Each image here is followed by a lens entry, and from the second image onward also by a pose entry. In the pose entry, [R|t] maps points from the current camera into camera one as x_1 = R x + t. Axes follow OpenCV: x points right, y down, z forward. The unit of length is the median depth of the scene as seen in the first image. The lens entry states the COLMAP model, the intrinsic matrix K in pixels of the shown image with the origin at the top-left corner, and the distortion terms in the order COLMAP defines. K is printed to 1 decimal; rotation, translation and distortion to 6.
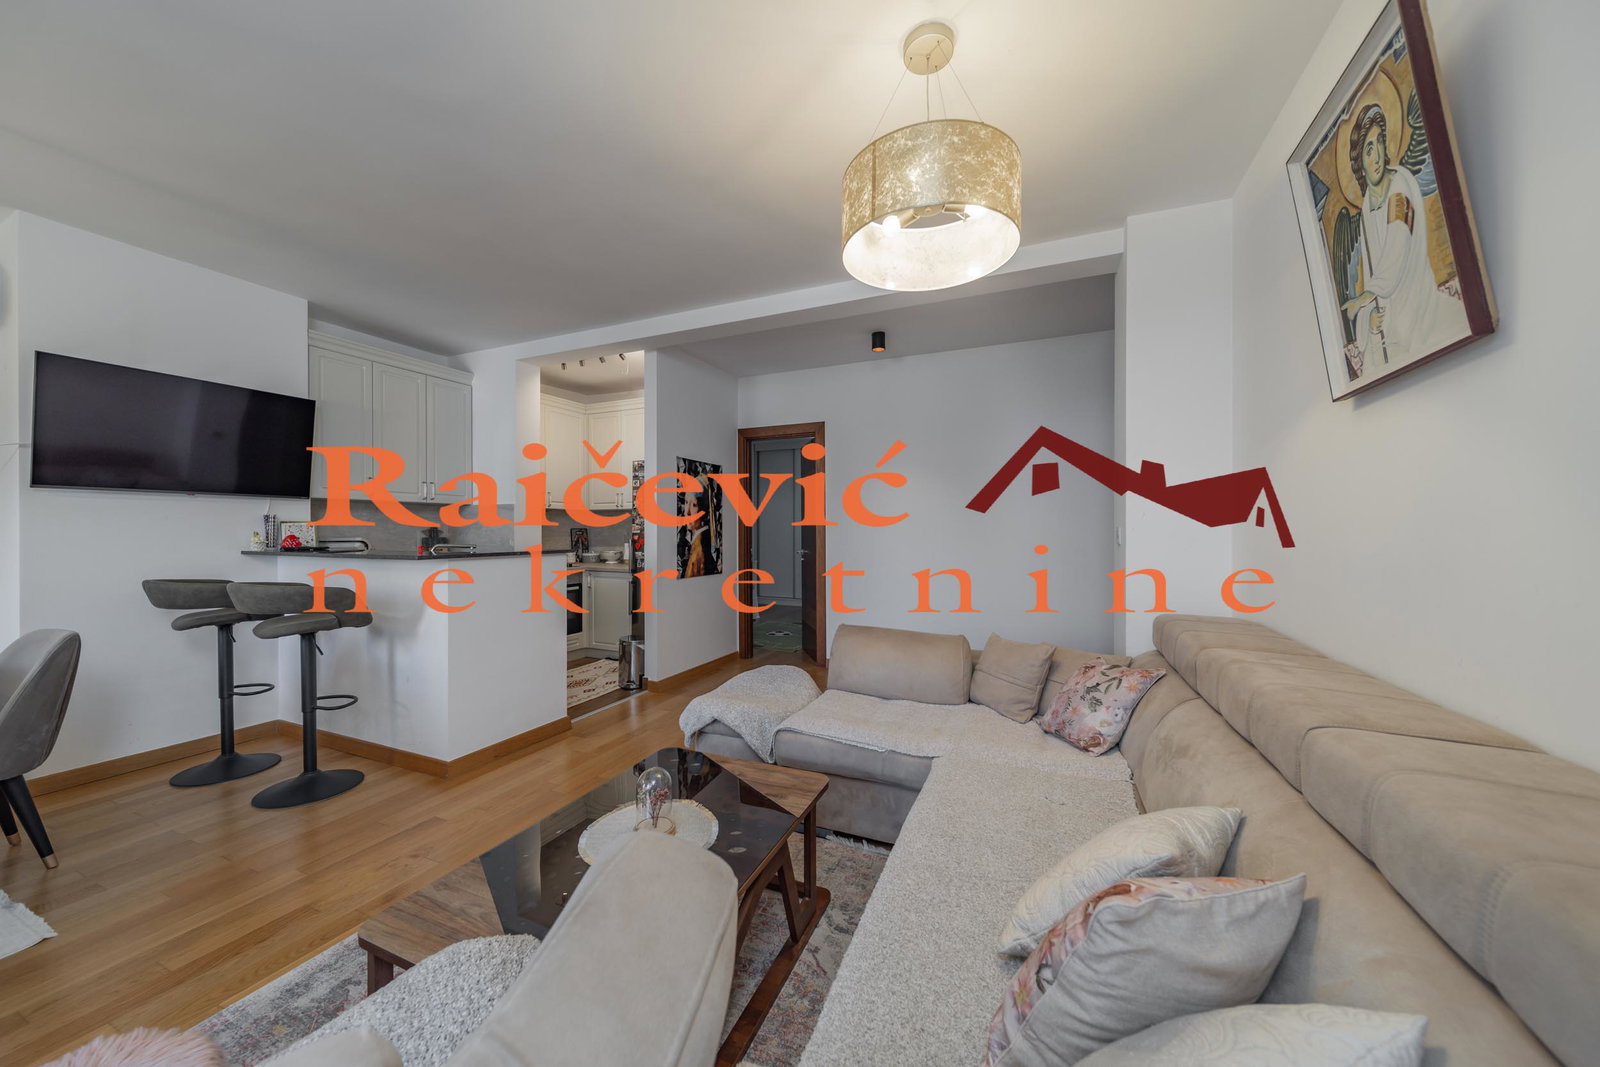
lens RADIAL K [[560.4, 0, 793.2], [0, 560.4, 533.5], [0, 0, 1]] dist [0.003373, -0.000315]
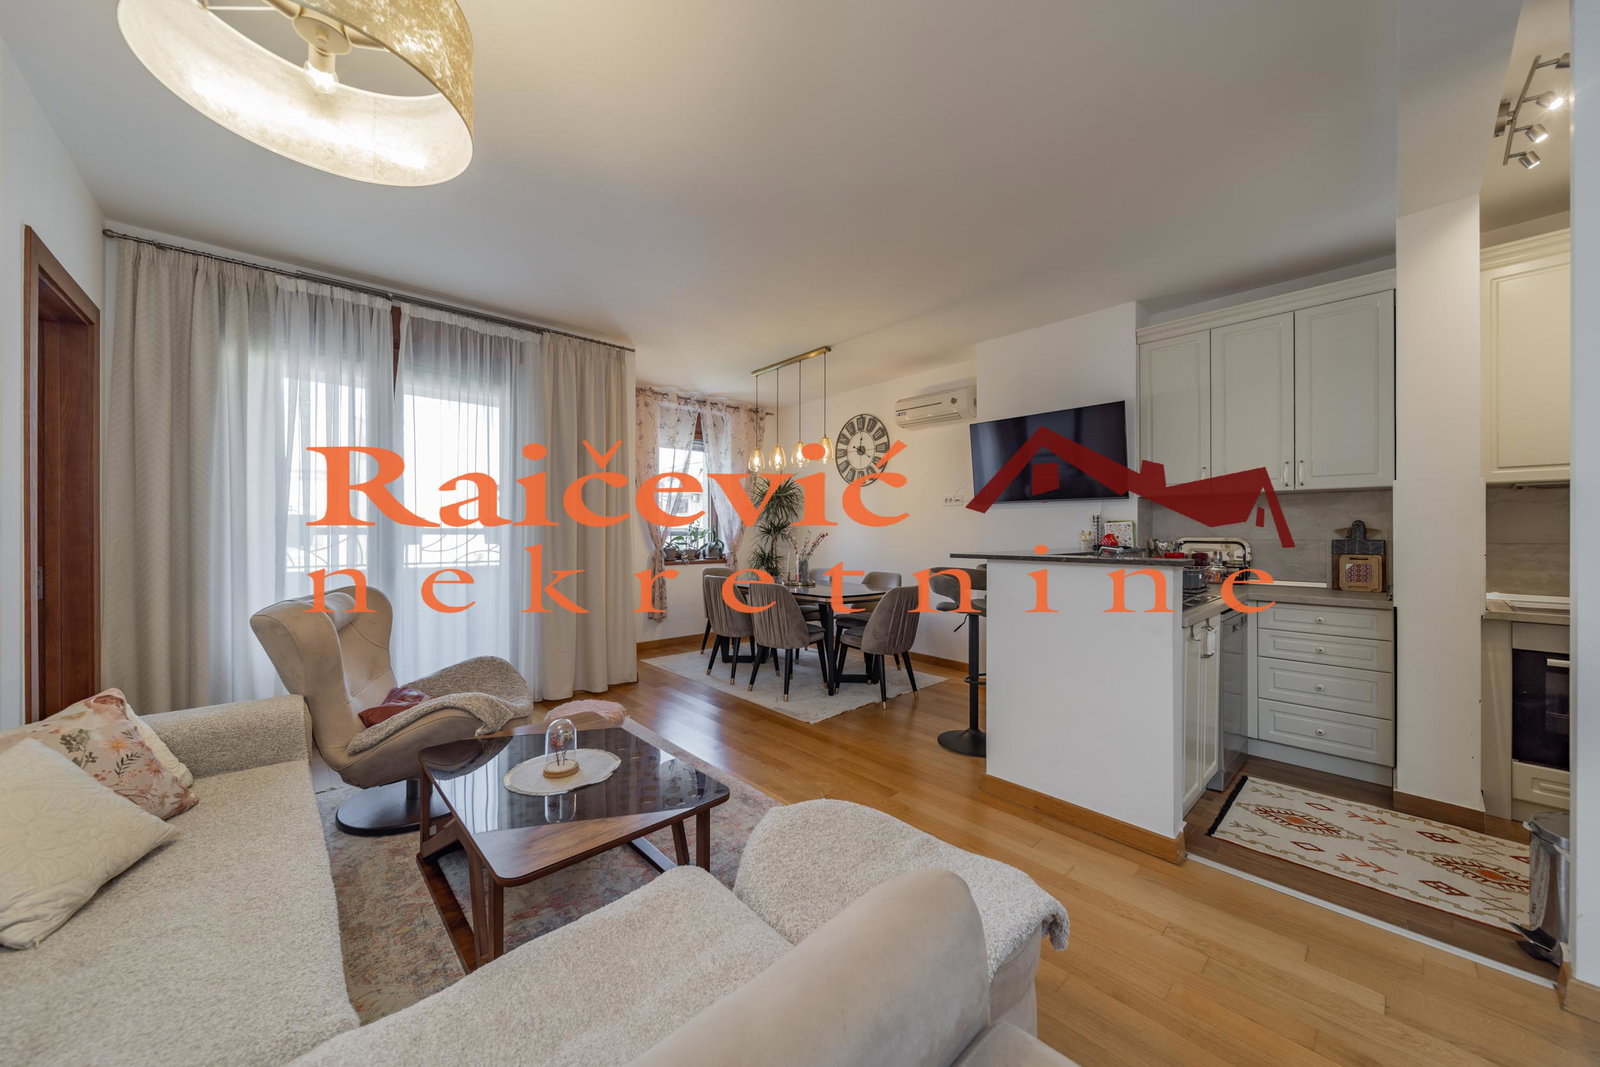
lens RADIAL K [[560.4, 0, 794.8], [0, 560.4, 530.6], [0, 0, 1]] dist [0.003373, -0.000315]
pose [[-0.385866, -0.001737, -0.922553, 0.262528], [-0.007344, 0.999972, 0.001189, -0.000291], [0.922525, 0.007234, -0.385868, 0.738155]]
